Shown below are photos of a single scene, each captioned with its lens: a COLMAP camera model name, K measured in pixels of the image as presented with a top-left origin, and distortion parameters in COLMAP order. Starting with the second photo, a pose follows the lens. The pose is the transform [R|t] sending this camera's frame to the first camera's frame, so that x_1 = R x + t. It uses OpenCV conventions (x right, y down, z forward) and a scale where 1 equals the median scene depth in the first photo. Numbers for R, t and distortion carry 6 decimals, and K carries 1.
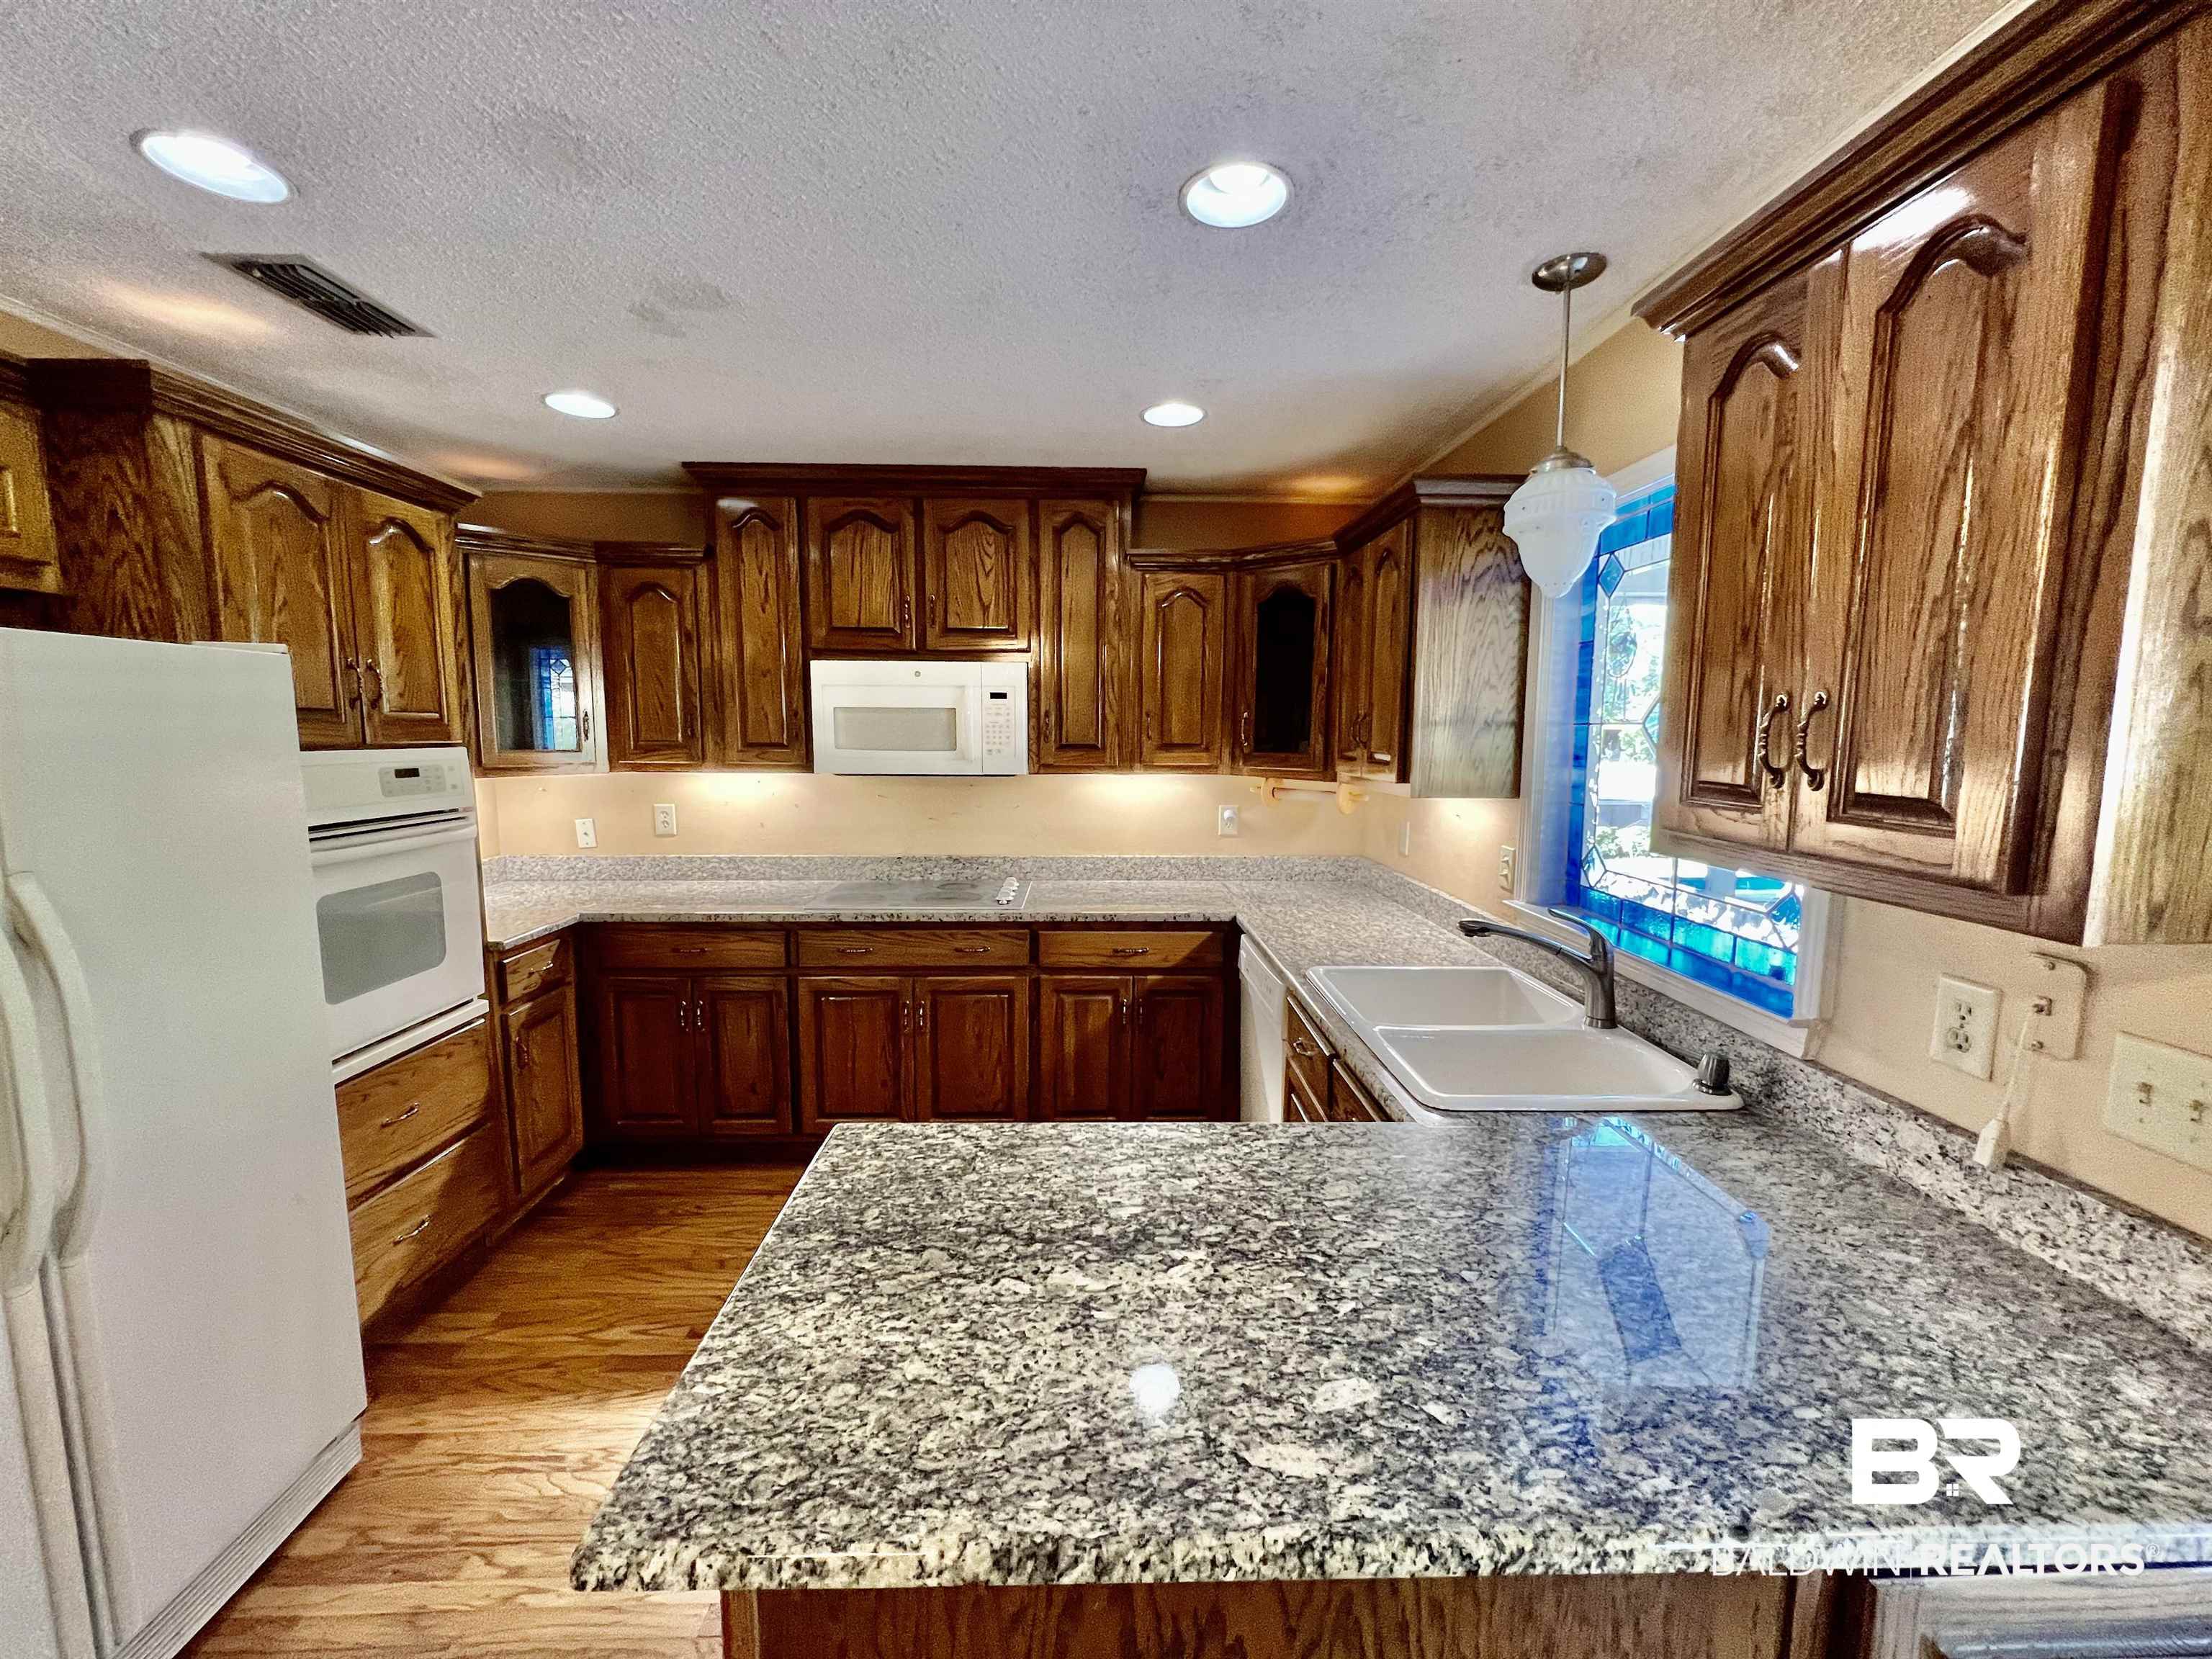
lens RADIAL K [[887.2, 0, 1111.8], [0, 887.2, 830.7], [0, 0, 1]] dist [-0.000043, 0.000775]
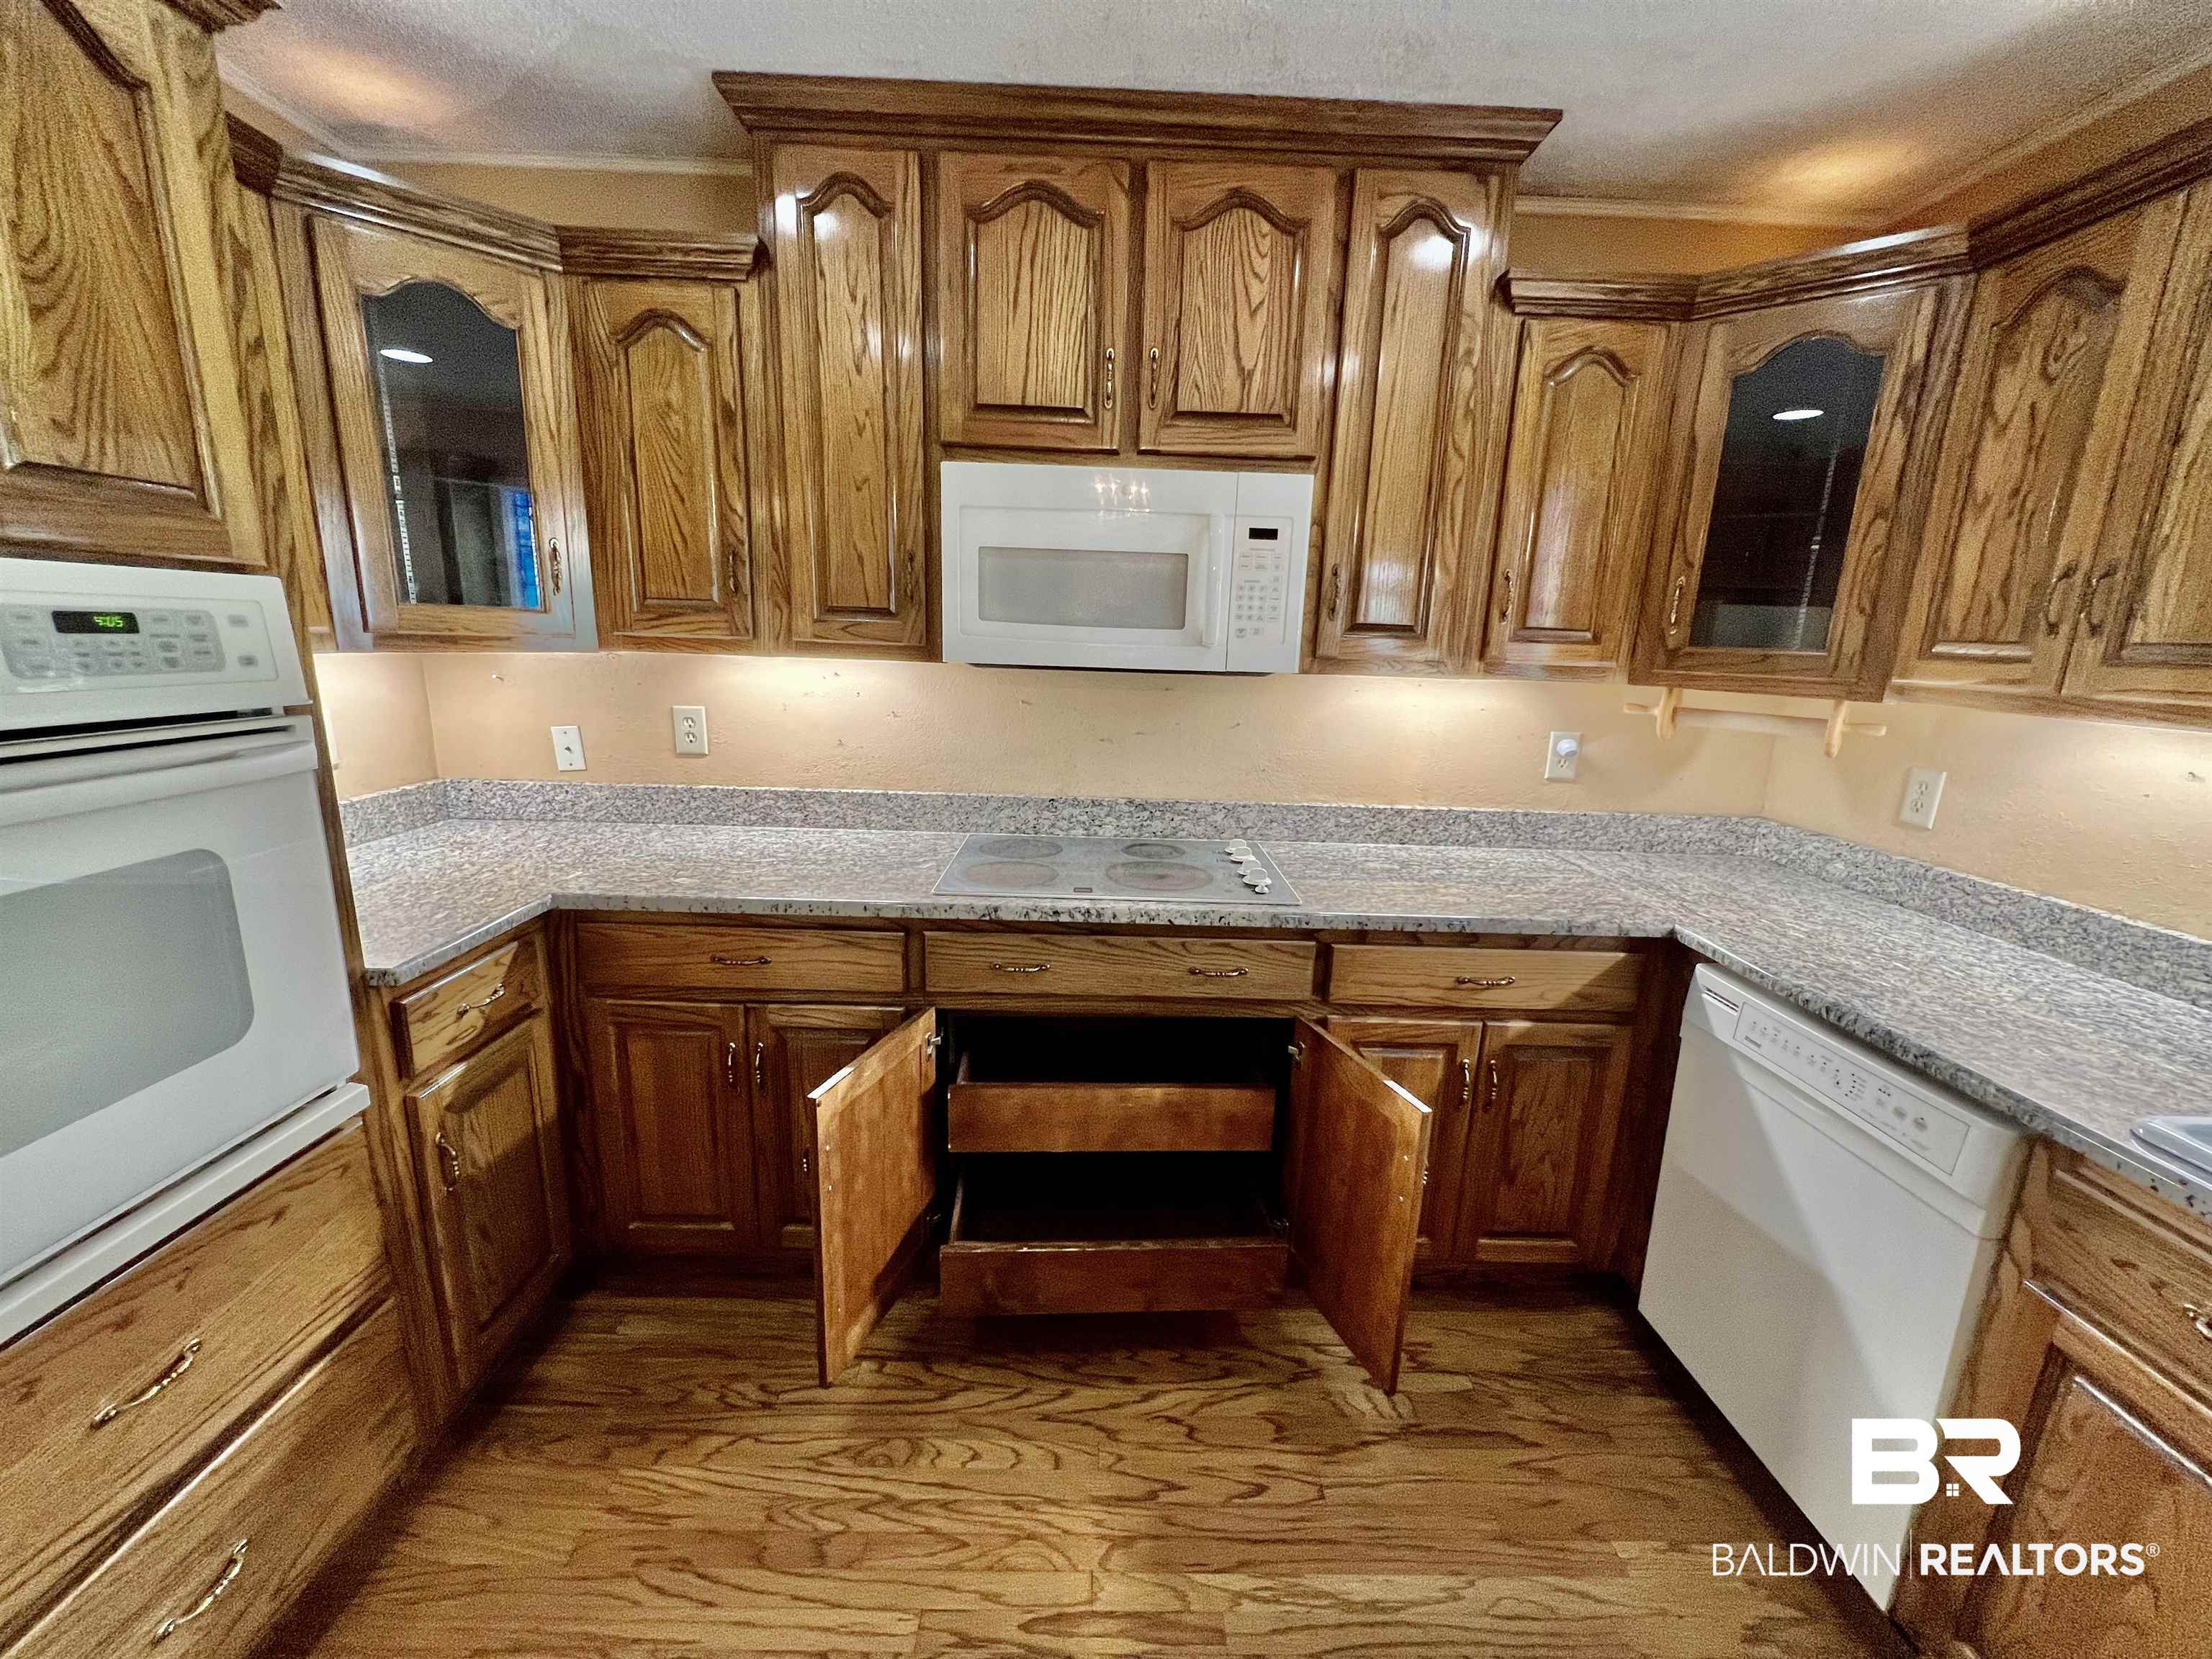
lens RADIAL K [[887.2, 0, 1113.5], [0, 887.2, 830.5], [0, 0, 1]] dist [-0.000043, 0.000775]
pose [[0.999534, 0.029591, -0.007555, -0.223692], [-0.028654, 0.994249, 0.103186, -0.017833], [0.010565, -0.102922, 0.994633, 0.419715]]
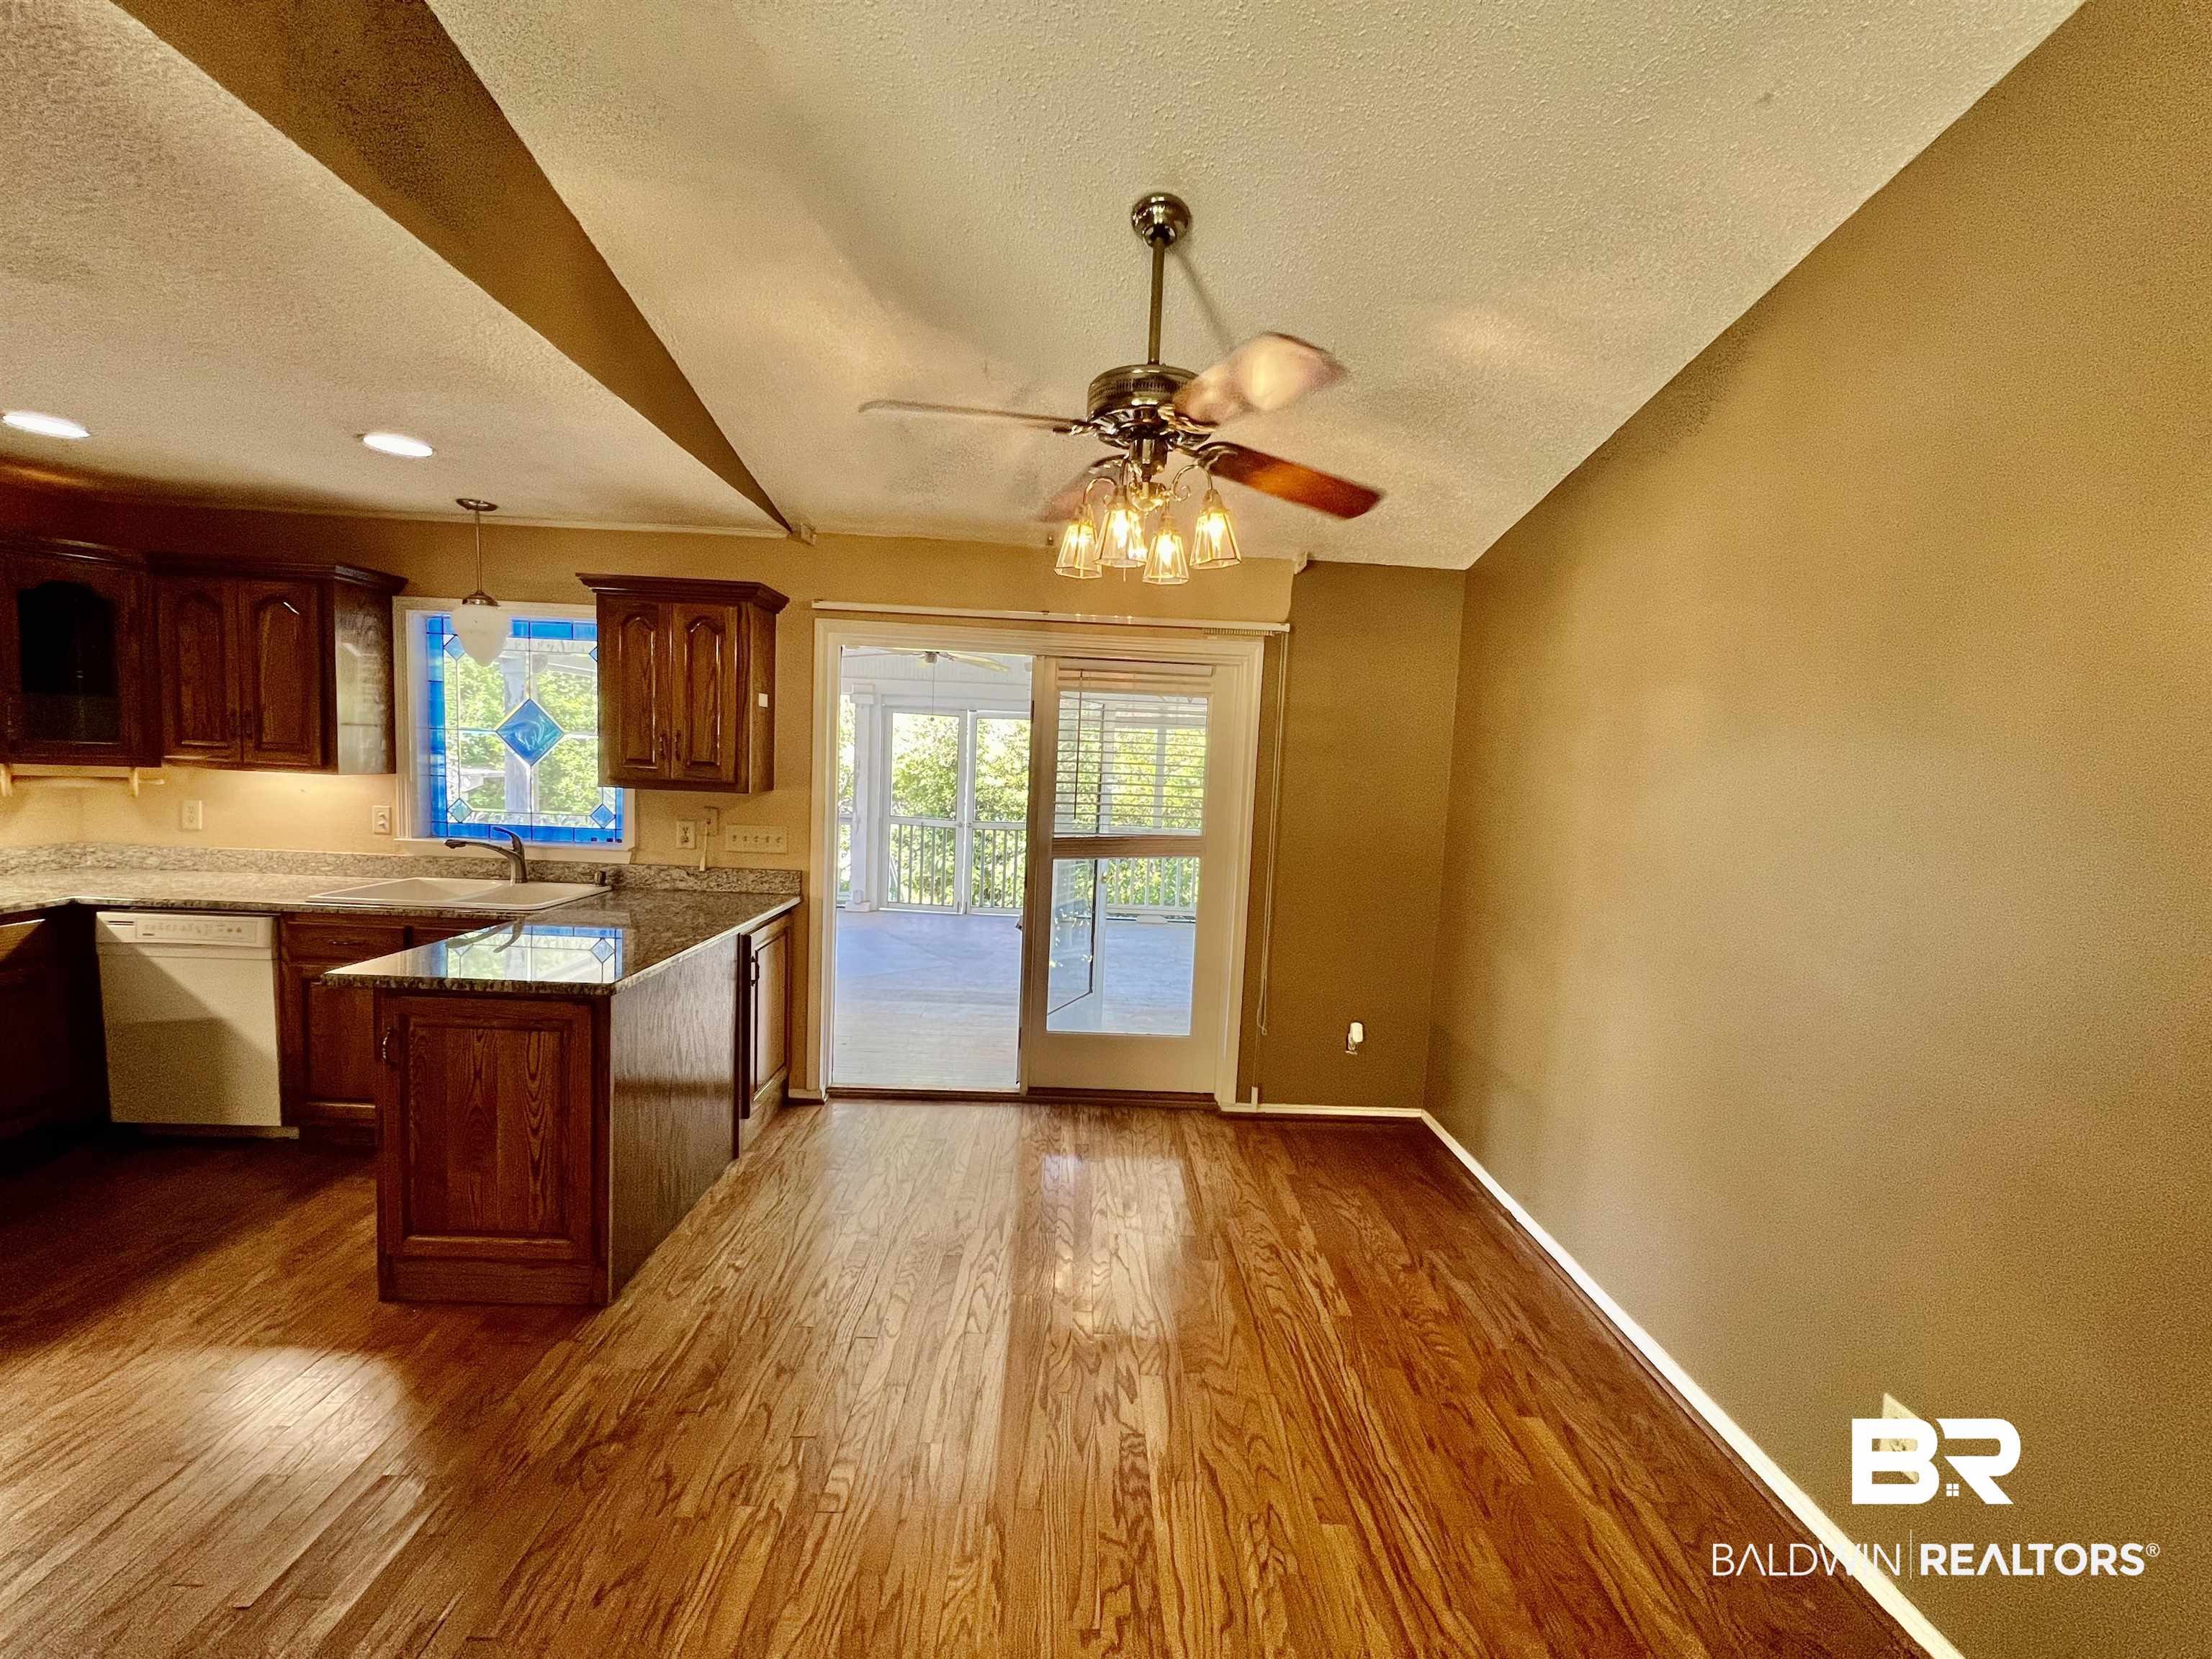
lens RADIAL K [[887.2, 0, 1107.7], [0, 887.2, 831.4], [0, 0, 1]] dist [-0.000043, 0.000775]
pose [[0.008179, -0.088684, 0.996026, -0.870454], [0.071099, 0.993590, 0.087883, 0.013128], [-0.997436, 0.070098, 0.014431, -0.223812]]
